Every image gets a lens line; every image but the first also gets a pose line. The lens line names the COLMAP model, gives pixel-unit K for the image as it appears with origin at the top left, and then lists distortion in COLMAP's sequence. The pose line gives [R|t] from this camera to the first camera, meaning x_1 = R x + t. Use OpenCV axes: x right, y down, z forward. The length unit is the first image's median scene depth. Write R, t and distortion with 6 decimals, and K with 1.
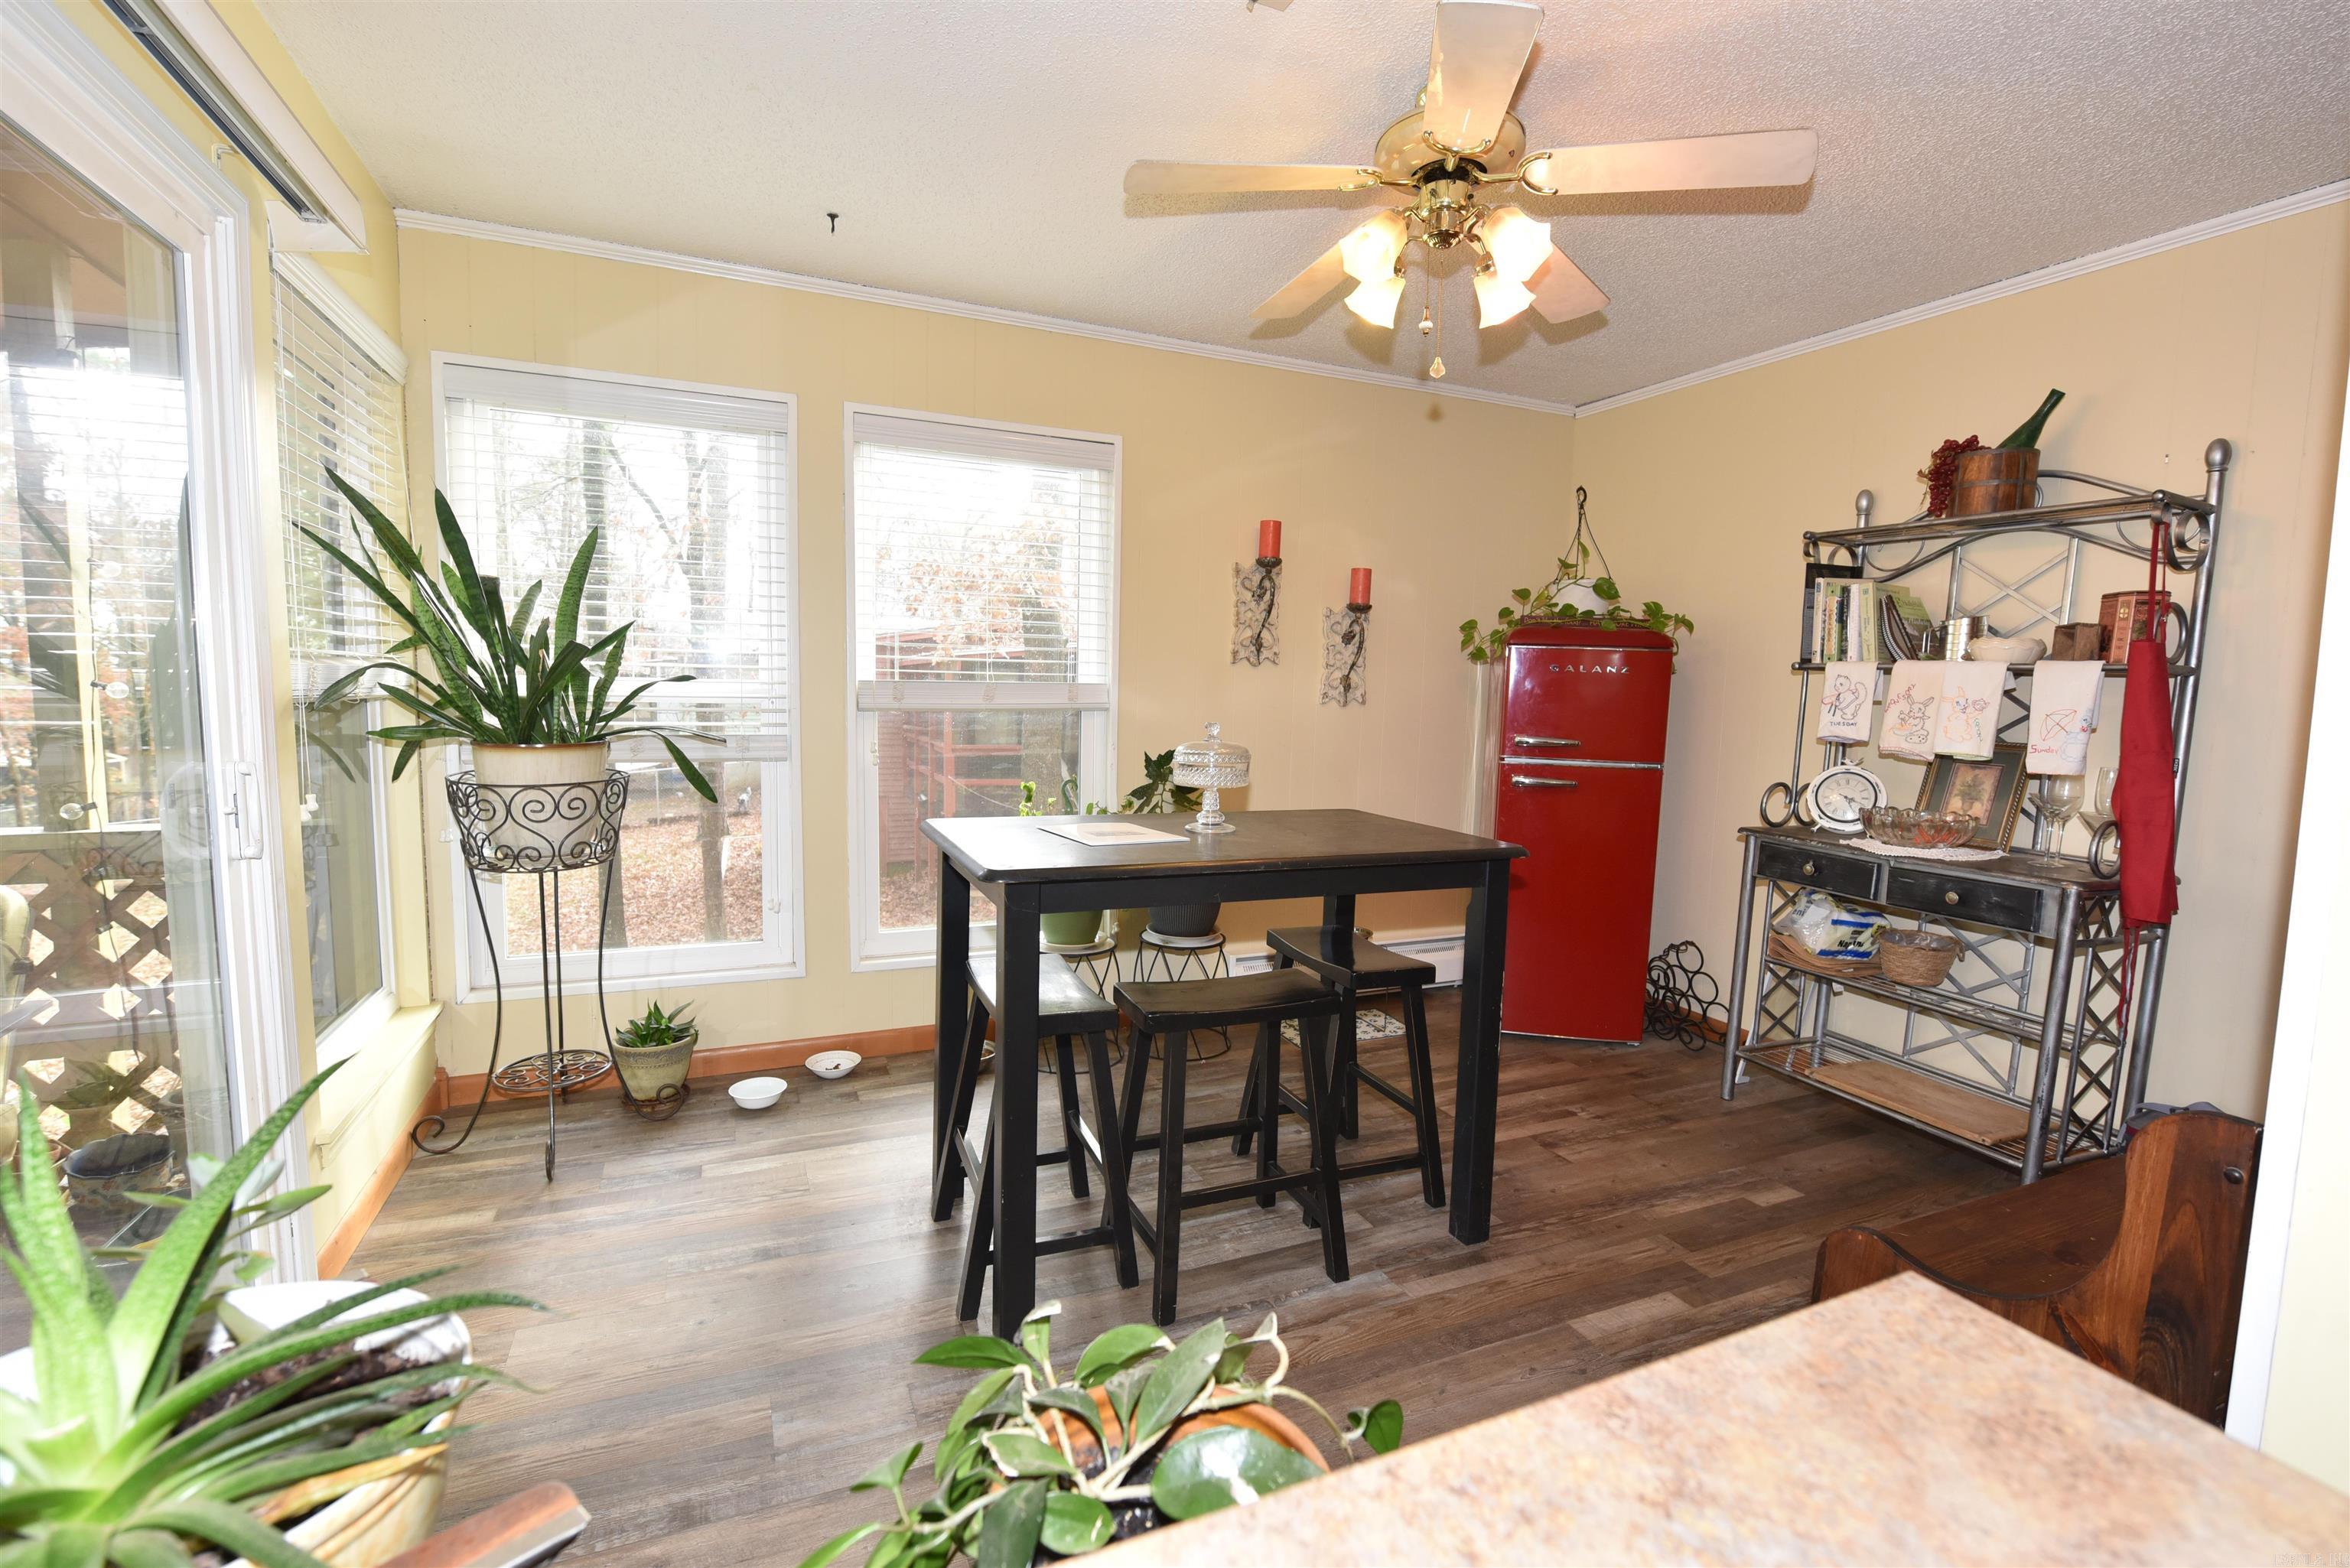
lens RADIAL K [[1063.3, 0, 1182.0], [0, 1063.3, 794.0], [0, 0, 1]] dist [-0.004647, -0.000111]
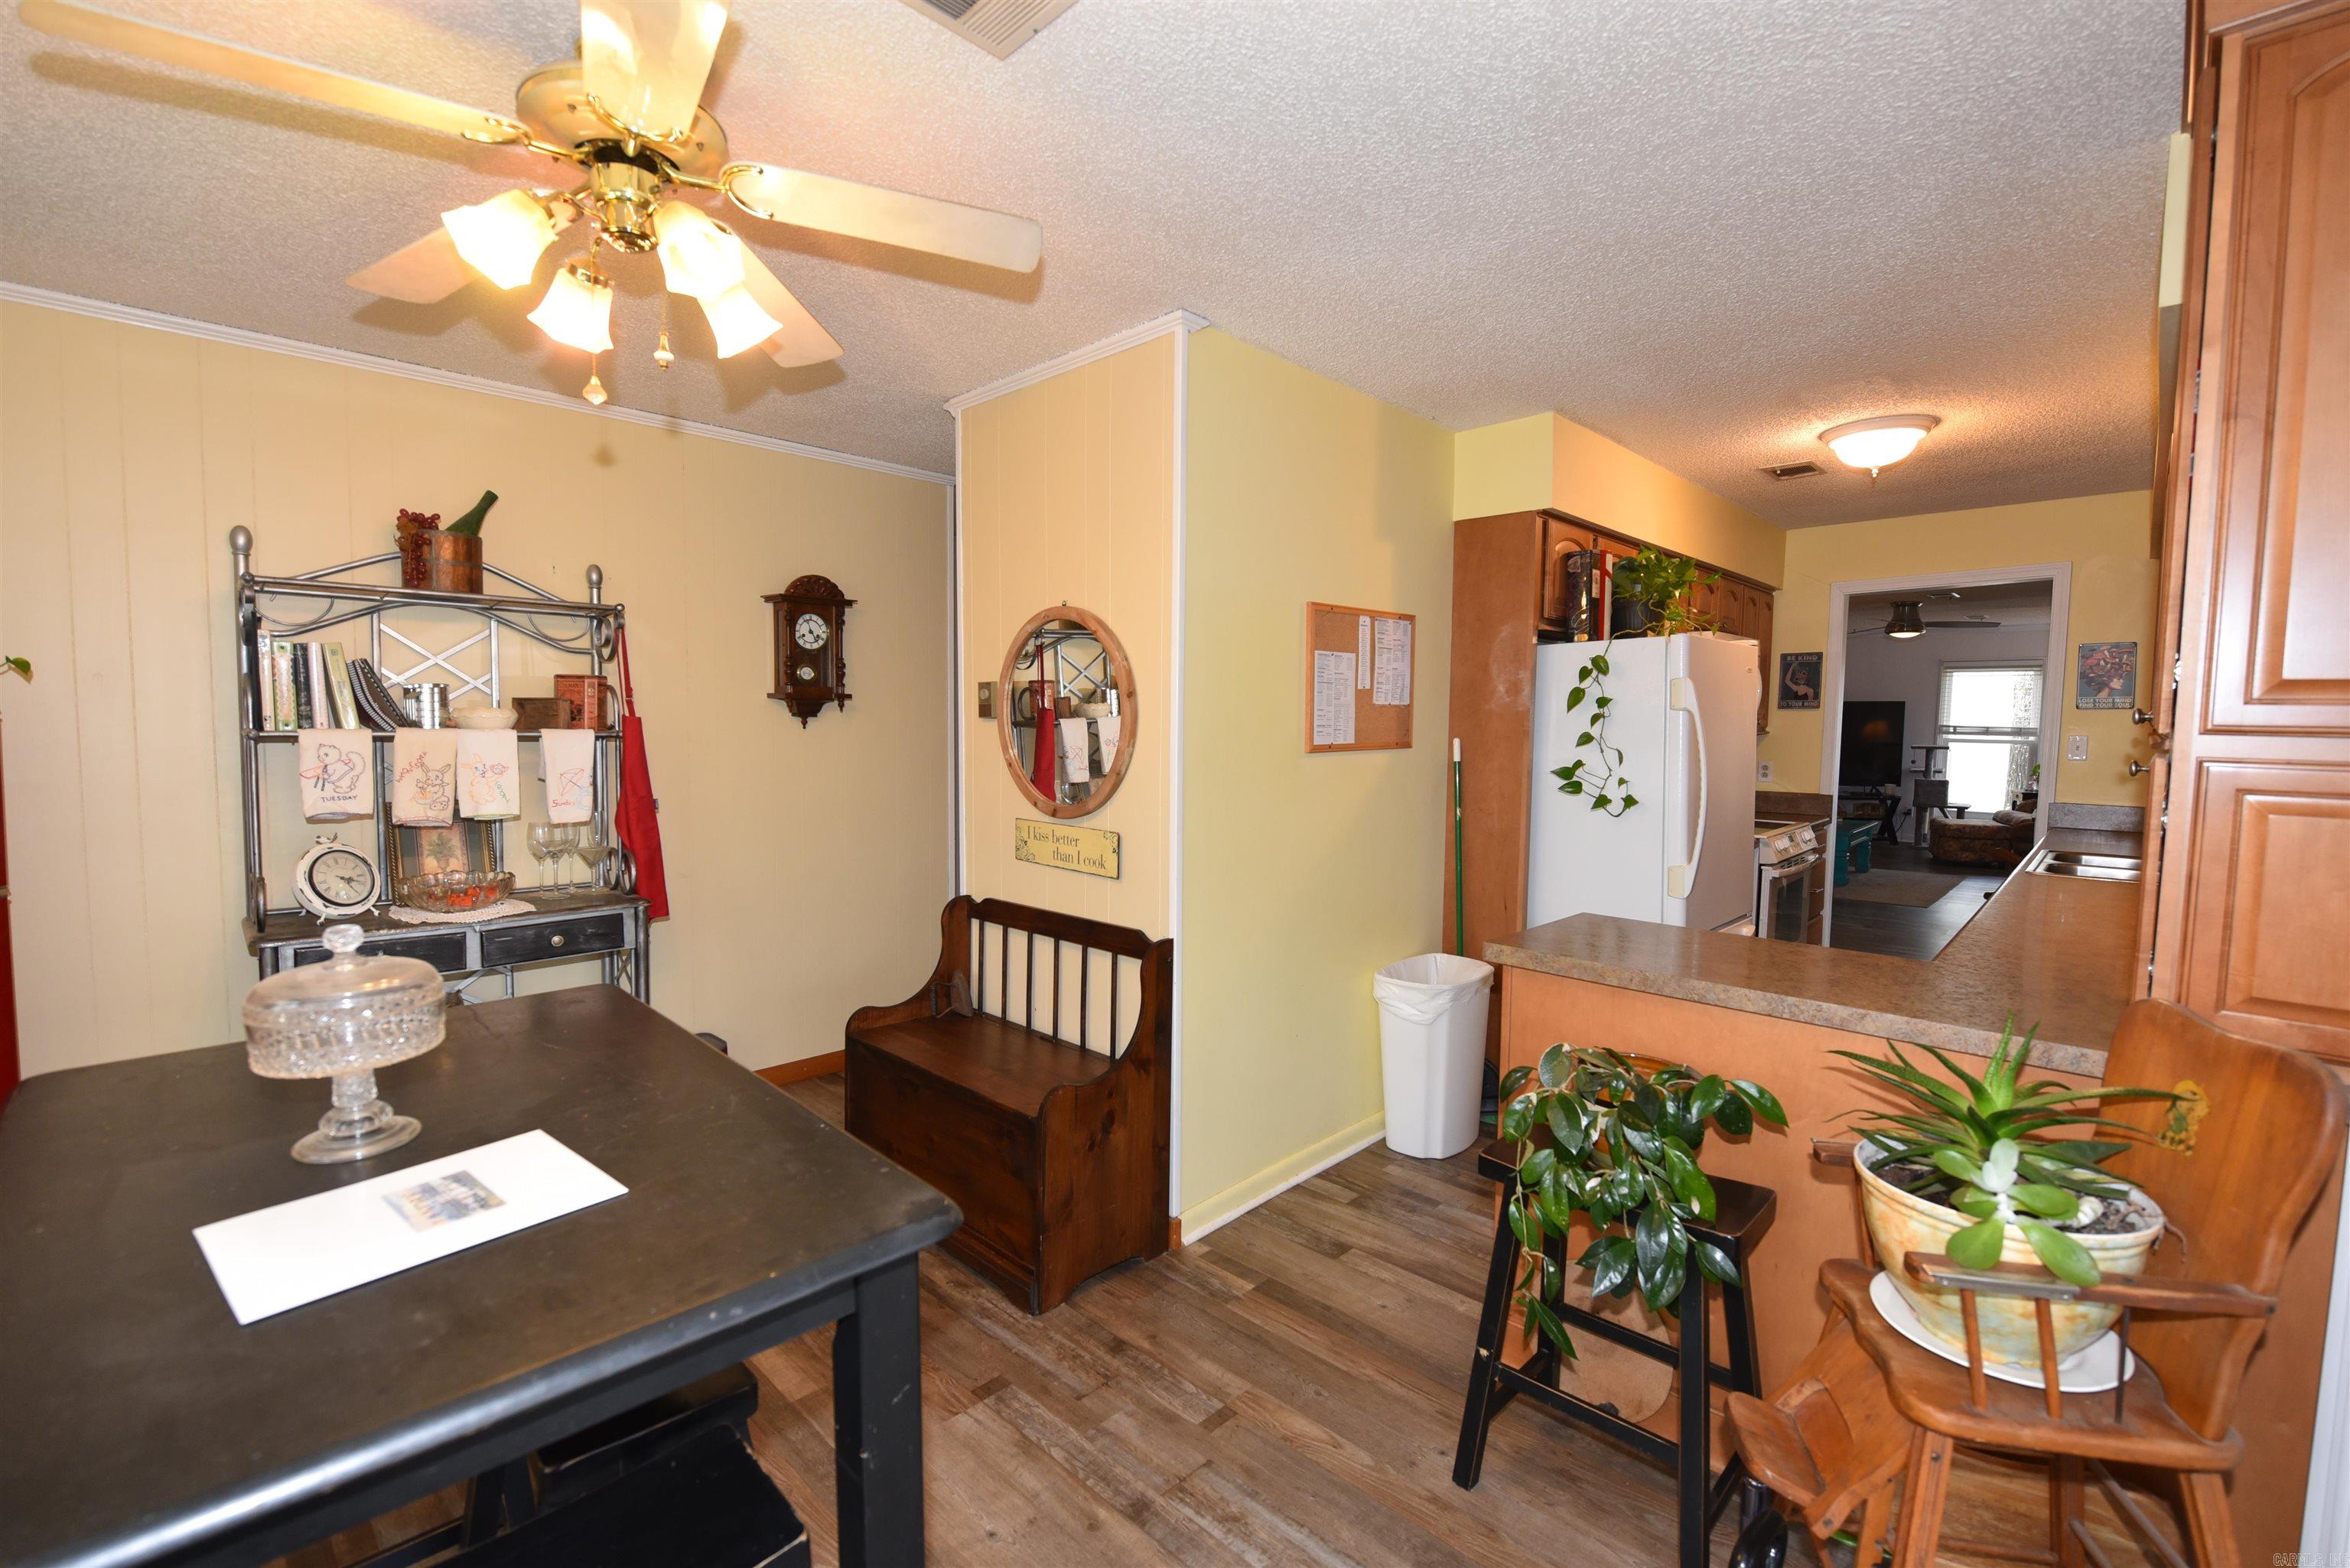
lens RADIAL K [[983.5, 0, 1196.6], [0, 983.5, 774.1], [0, 0, 1]] dist [-0.011184, -0.000322]
pose [[-0.367737, -0.088044, 0.925752, -0.480994], [0.079083, 0.988941, 0.125468, -0.157617], [-0.926561, 0.119351, -0.356708, 0.730993]]
